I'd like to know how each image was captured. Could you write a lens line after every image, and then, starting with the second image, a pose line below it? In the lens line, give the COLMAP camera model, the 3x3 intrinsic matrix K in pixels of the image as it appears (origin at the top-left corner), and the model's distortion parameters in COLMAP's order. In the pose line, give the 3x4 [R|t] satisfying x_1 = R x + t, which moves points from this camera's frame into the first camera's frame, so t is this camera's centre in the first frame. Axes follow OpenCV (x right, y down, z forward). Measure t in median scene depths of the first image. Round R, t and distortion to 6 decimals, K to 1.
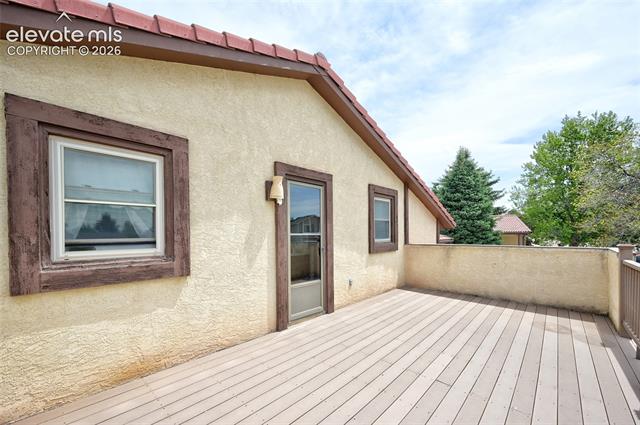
lens RADIAL K [[254.2, 0, 317.6], [0, 254.2, 234.0], [0, 0, 1]] dist [0.004678, 0.000307]
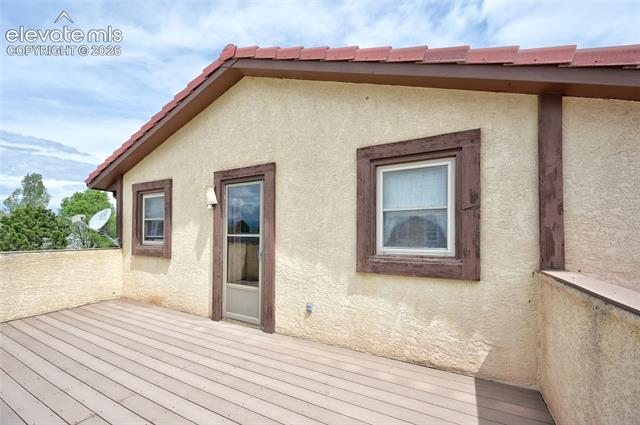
lens RADIAL K [[254.2, 0, 313.8], [0, 254.2, 230.0], [0, 0, 1]] dist [0.004678, 0.000307]
pose [[0.270431, -0.008785, -0.962699, 0.877094], [-0.009299, 0.999888, -0.011737, -0.009867], [0.962694, 0.012127, 0.270319, 0.918357]]
